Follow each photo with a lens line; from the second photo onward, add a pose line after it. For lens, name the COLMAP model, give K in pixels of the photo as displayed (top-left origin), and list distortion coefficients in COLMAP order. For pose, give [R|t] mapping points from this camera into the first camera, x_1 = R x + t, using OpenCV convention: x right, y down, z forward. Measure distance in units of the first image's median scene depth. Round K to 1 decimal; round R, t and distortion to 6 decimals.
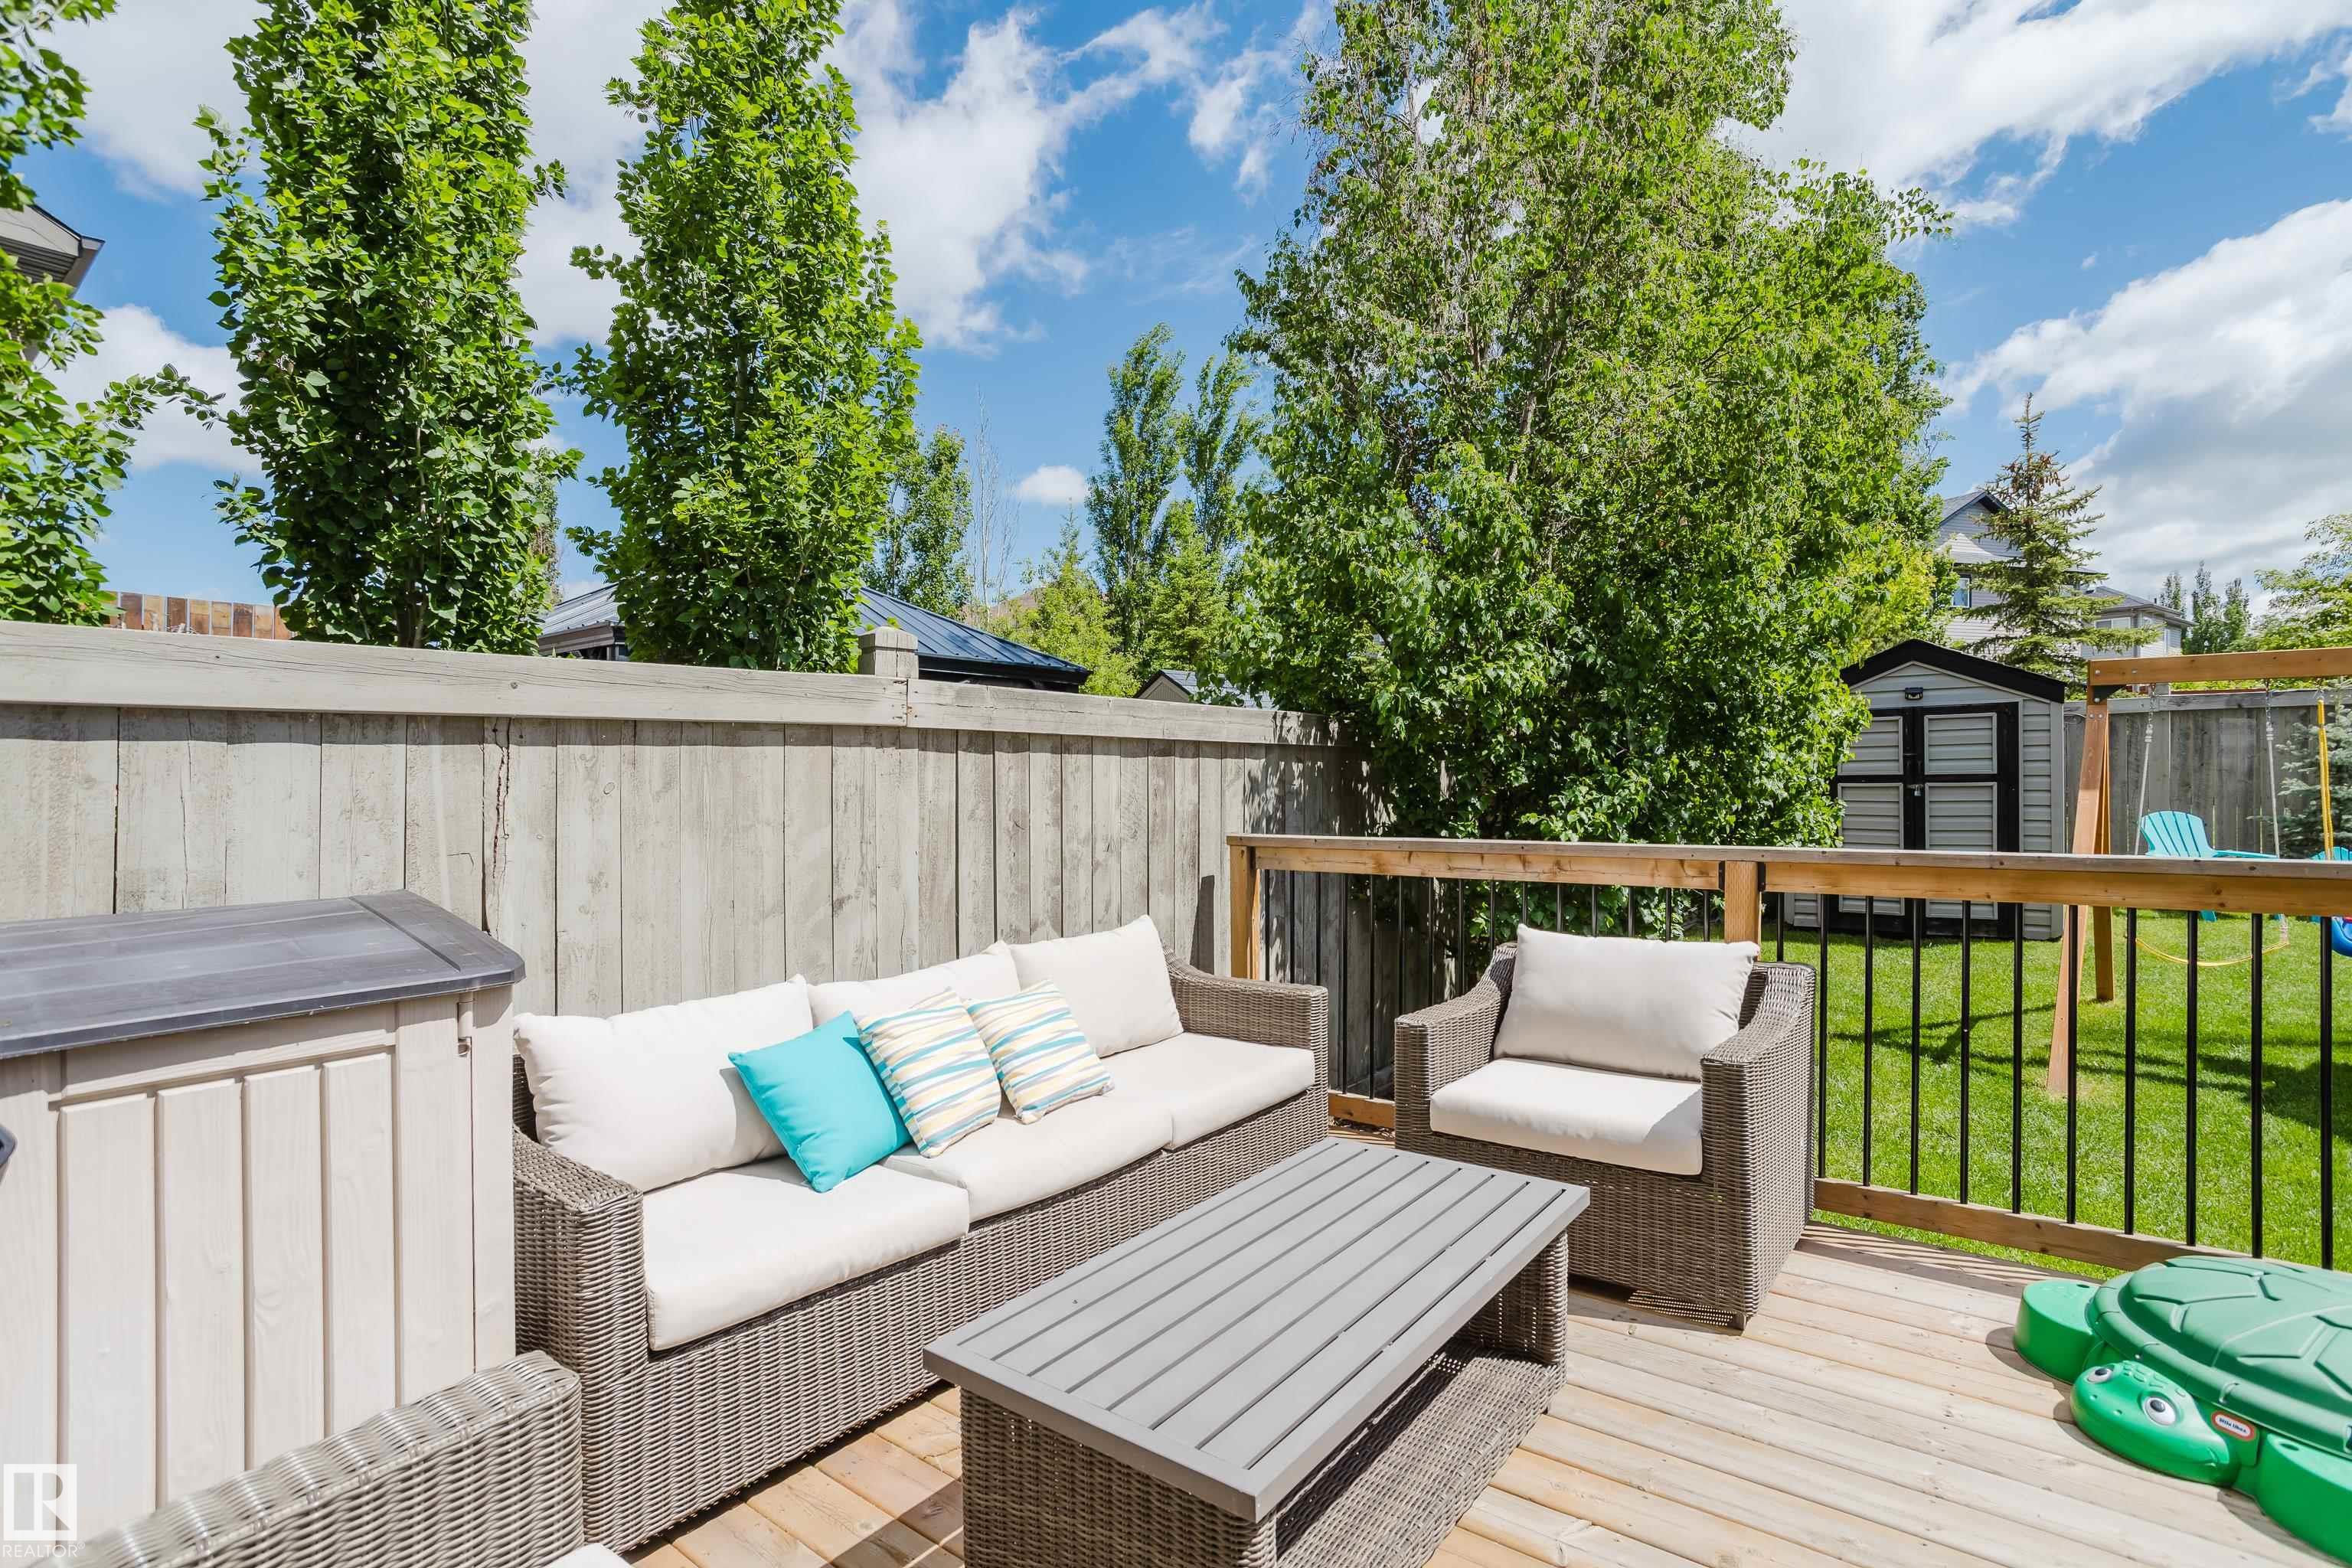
lens RADIAL K [[1136.4, 0, 1179.3], [0, 1136.4, 773.9], [0, 0, 1]] dist [-0.051647, 0.031147]
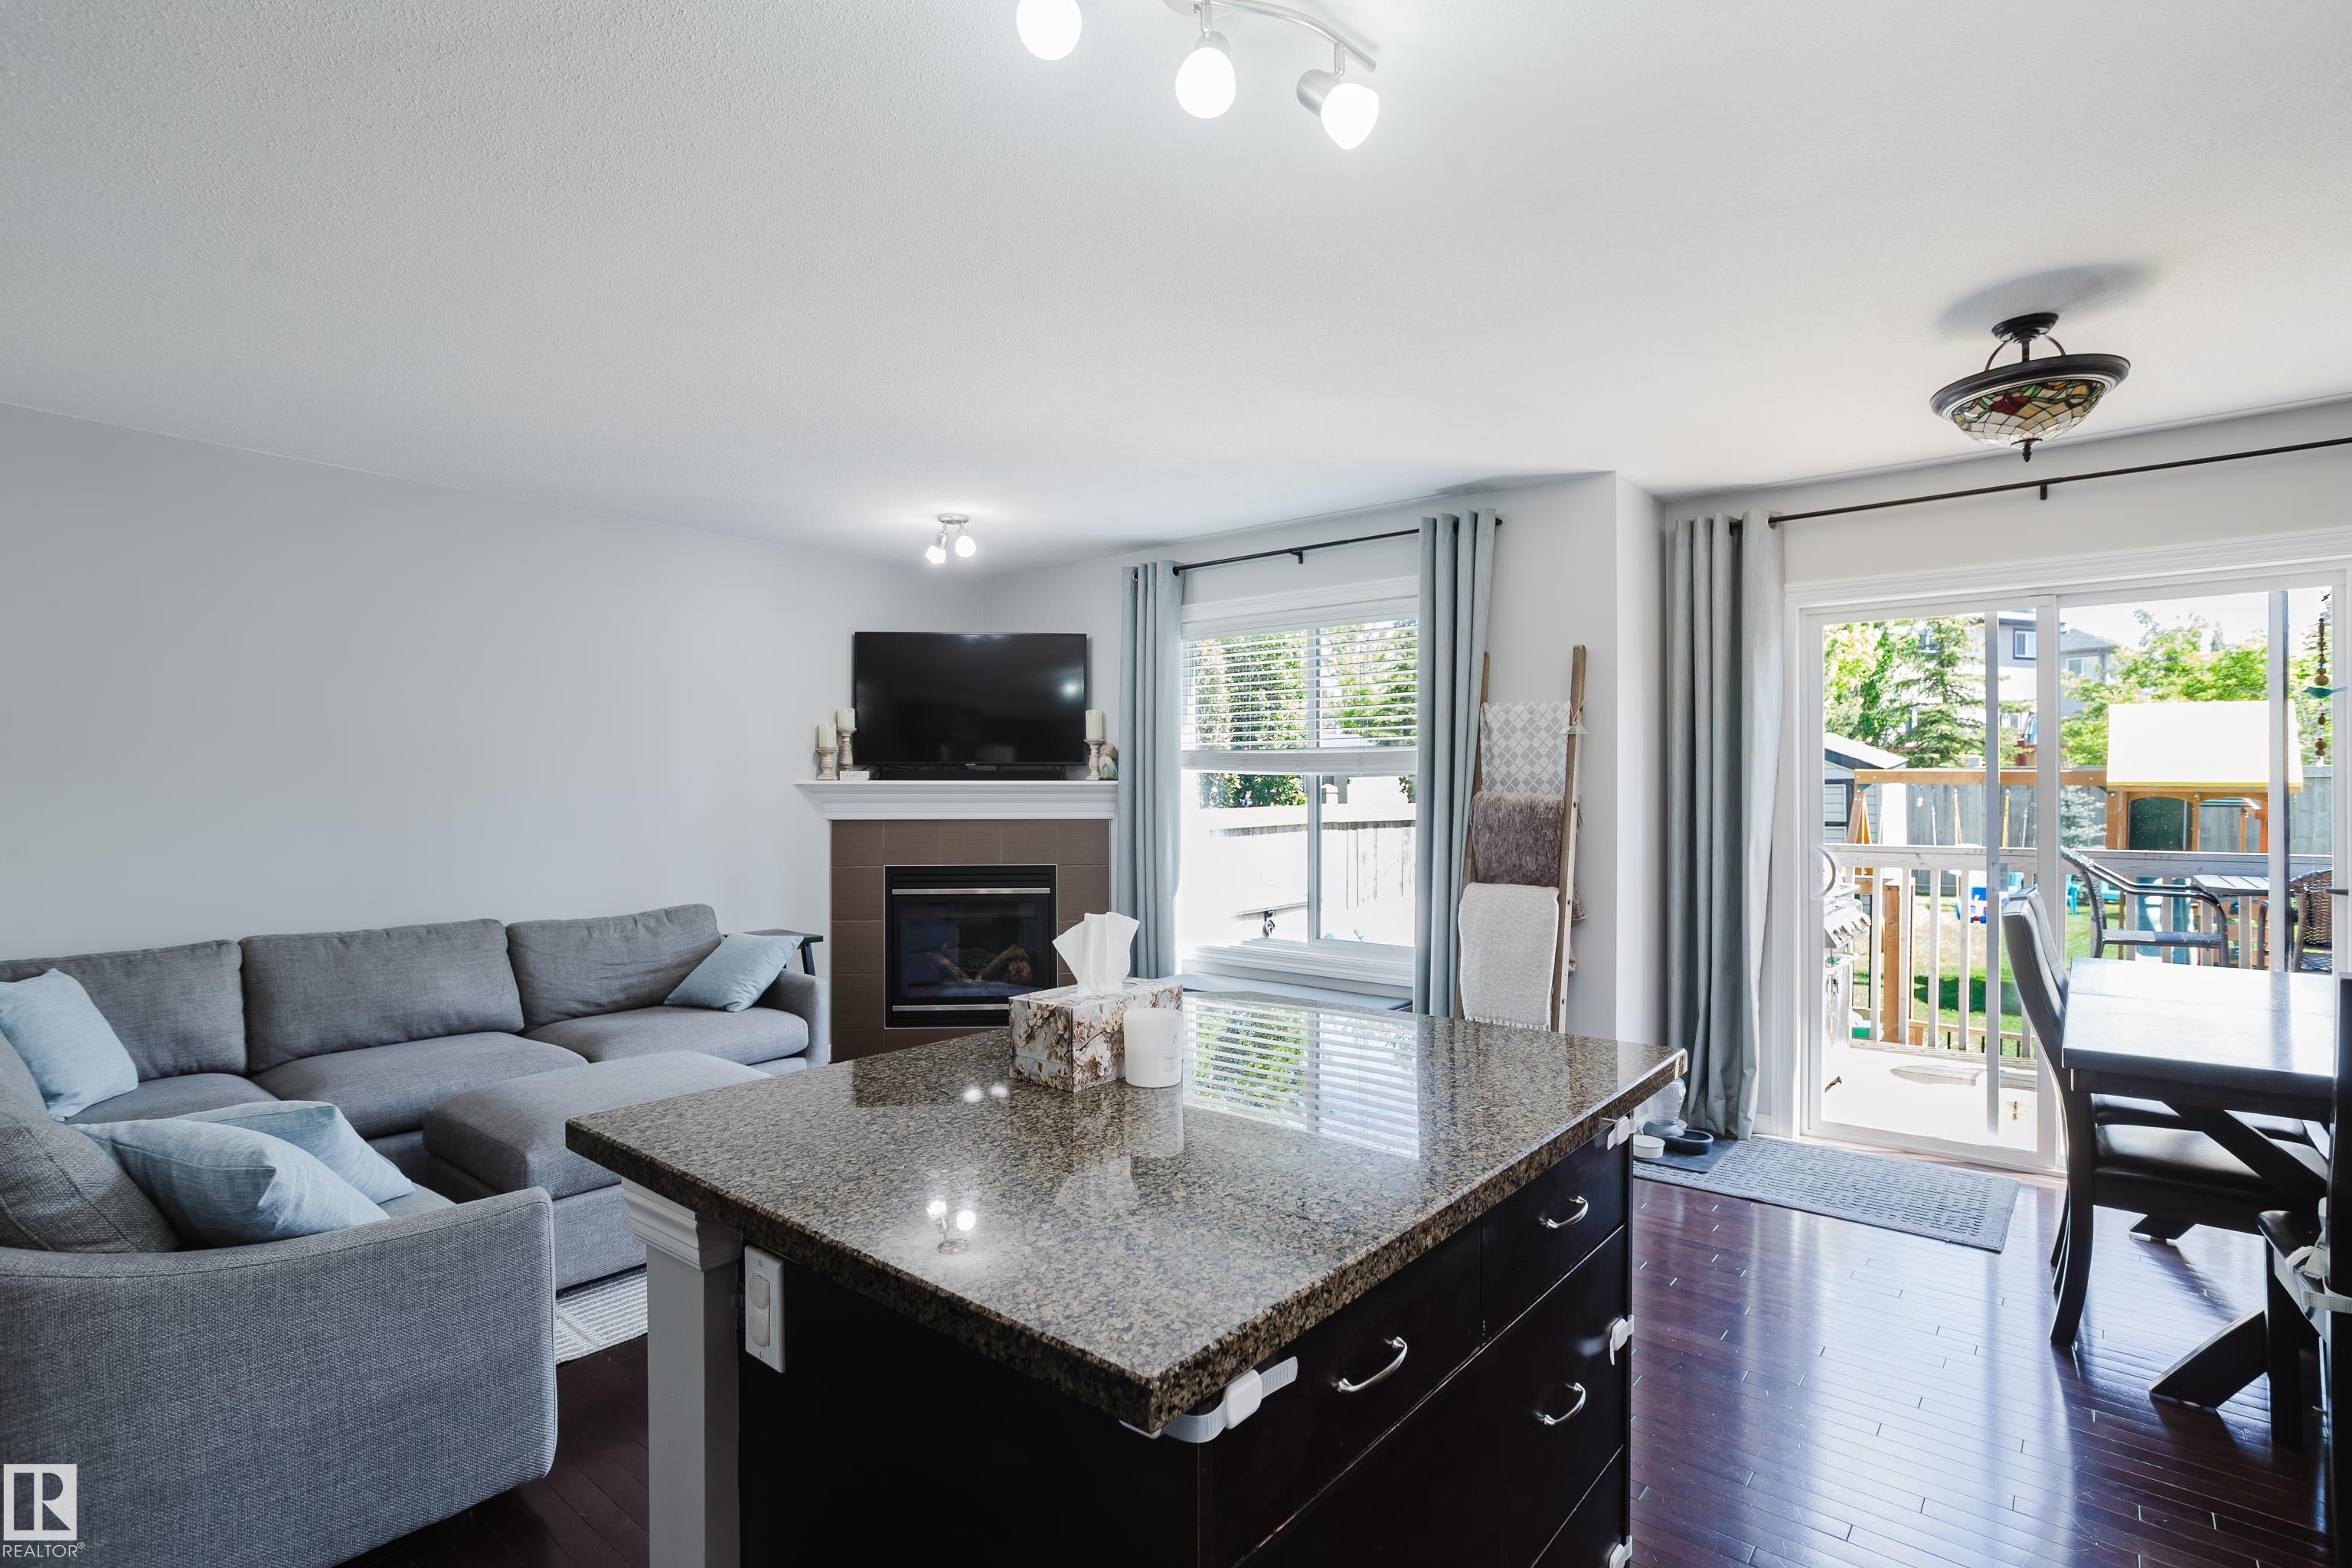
lens RADIAL K [[1135.3, 0, 1176.0], [0, 1135.3, 784.0], [0, 0, 1]] dist [-0.049051, 0.028887]
pose [[0.999701, 0.005310, -0.023869, -0.525560], [-0.005306, 0.999986, 0.000240, -0.128426], [0.023870, -0.000114, 0.999715, -1.704676]]
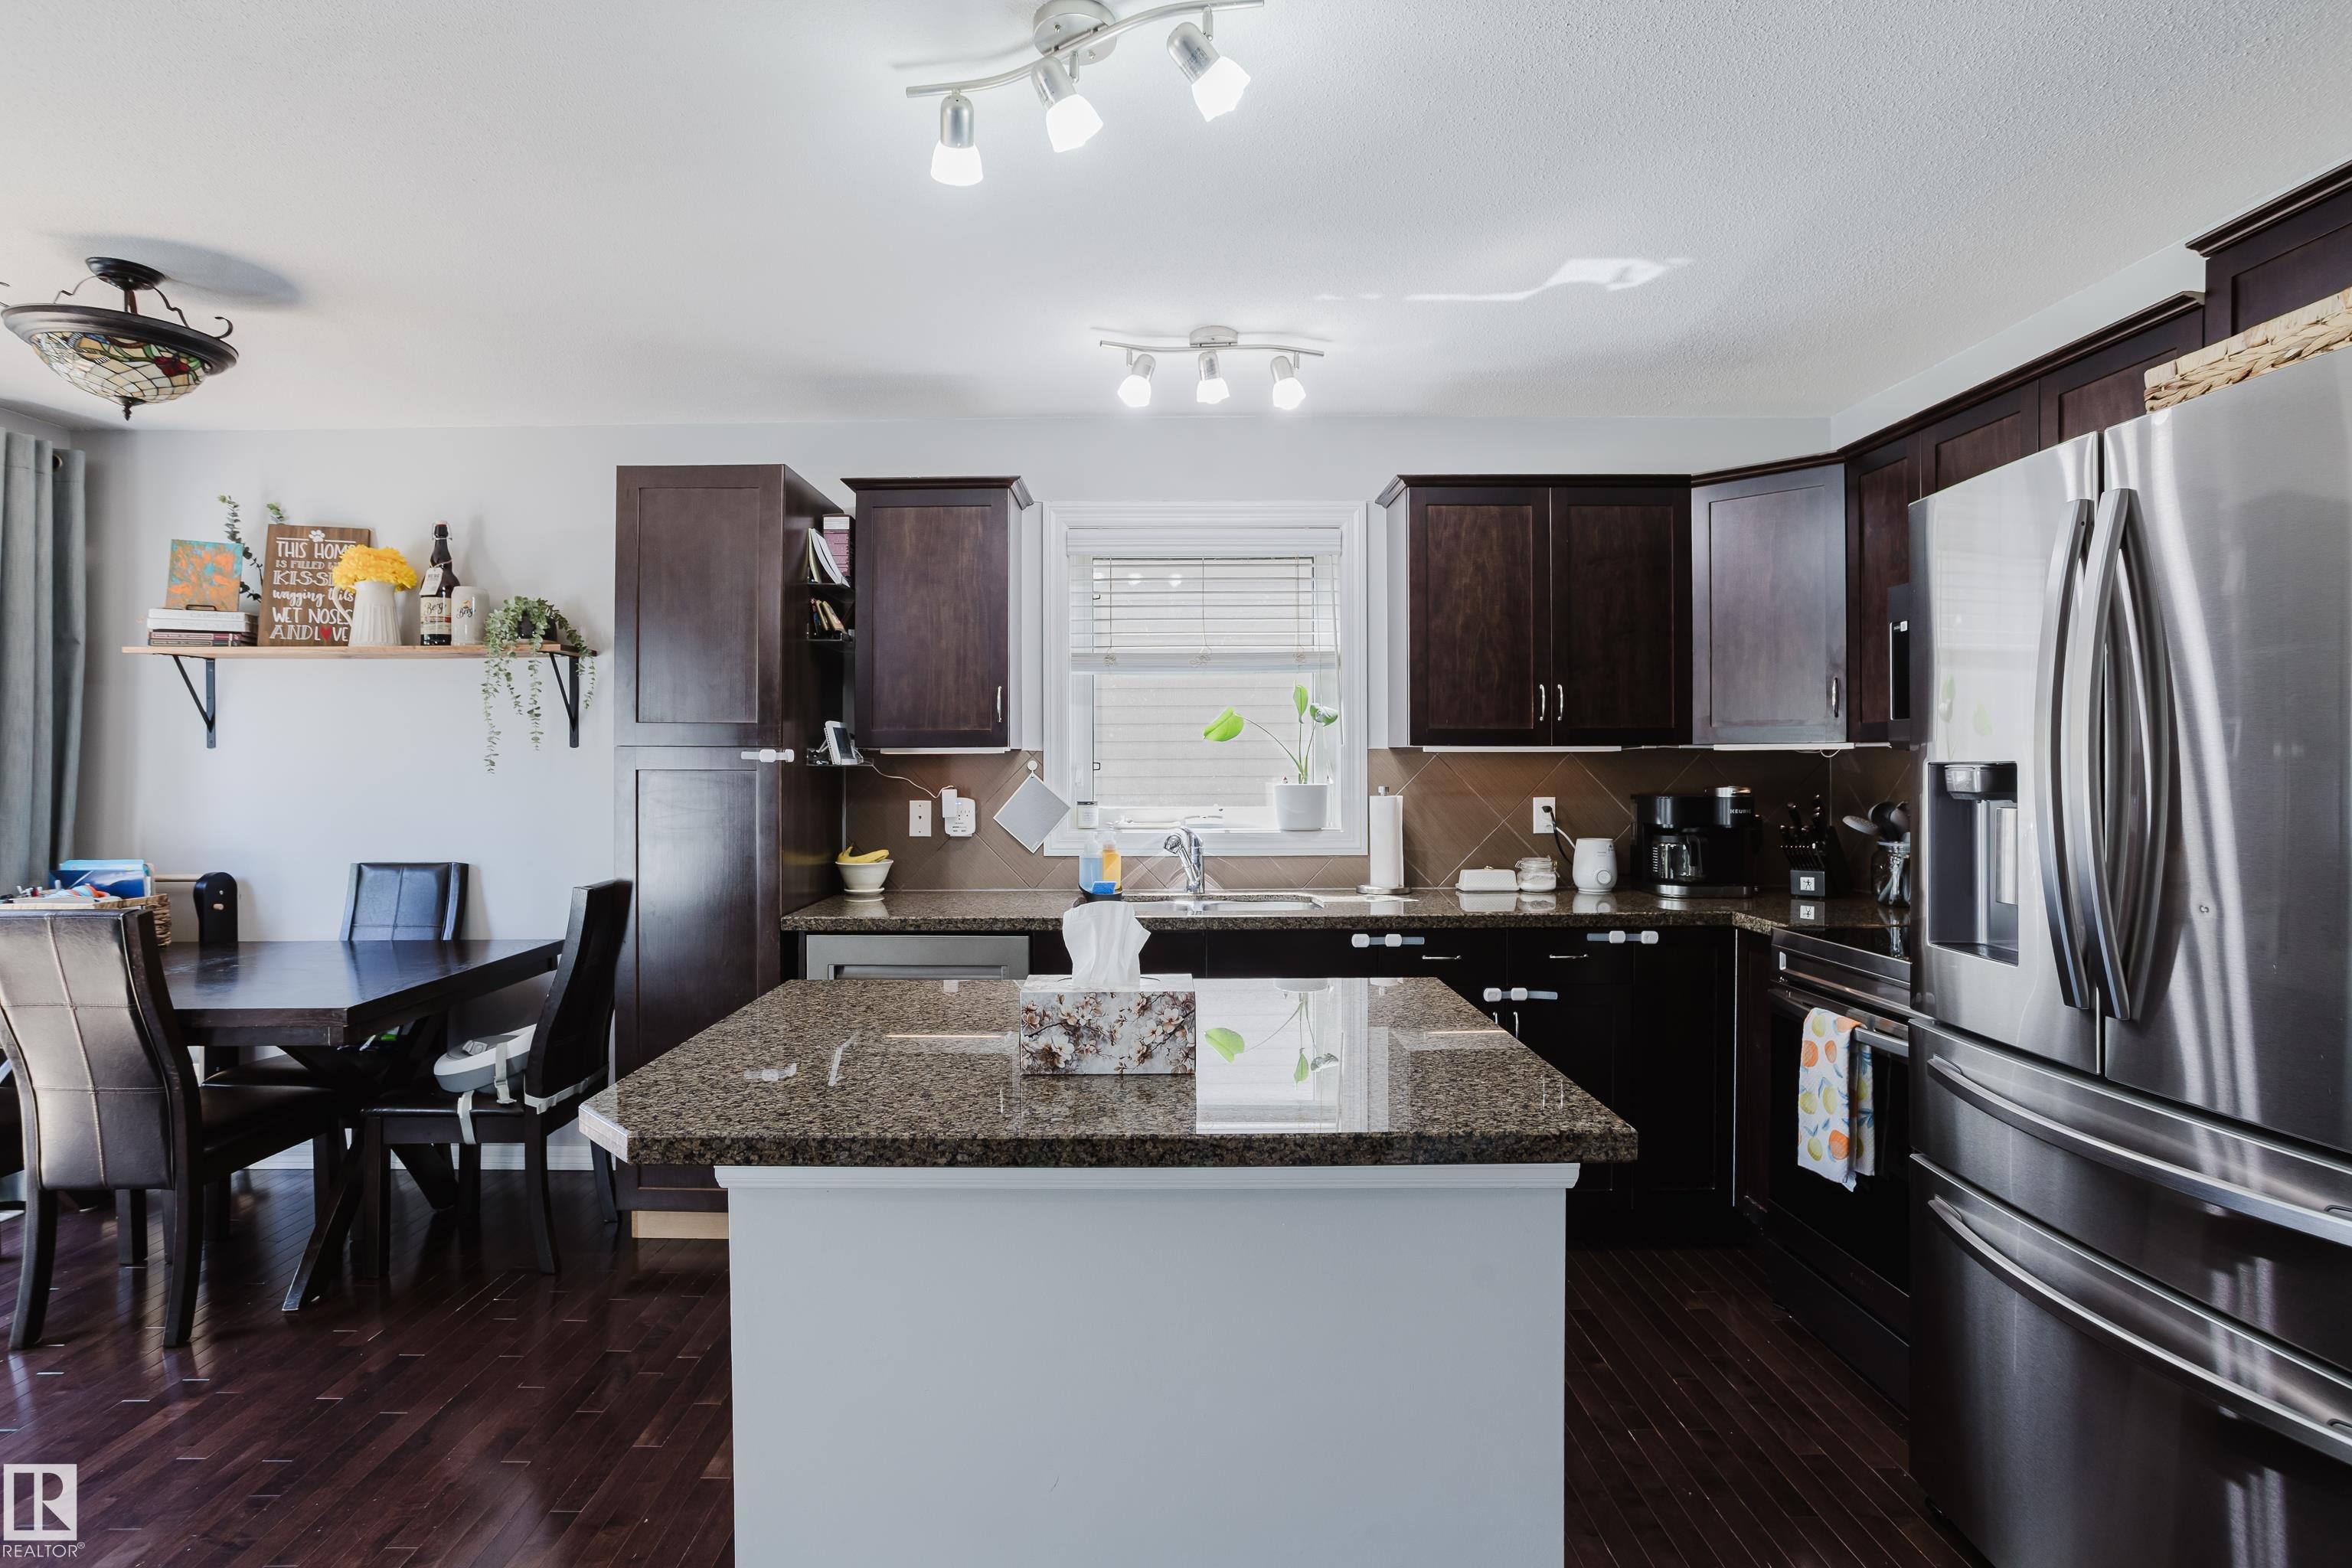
lens RADIAL K [[1173.9, 0, 1148.8], [0, 1173.9, 765.8], [0, 0, 1]] dist [-0.066839, 0.049526]
pose [[-0.617594, 0.007348, 0.786462, -0.970017], [0.005969, 0.999971, -0.004655, -0.126493], [-0.786474, 0.001820, -0.617621, -0.918230]]
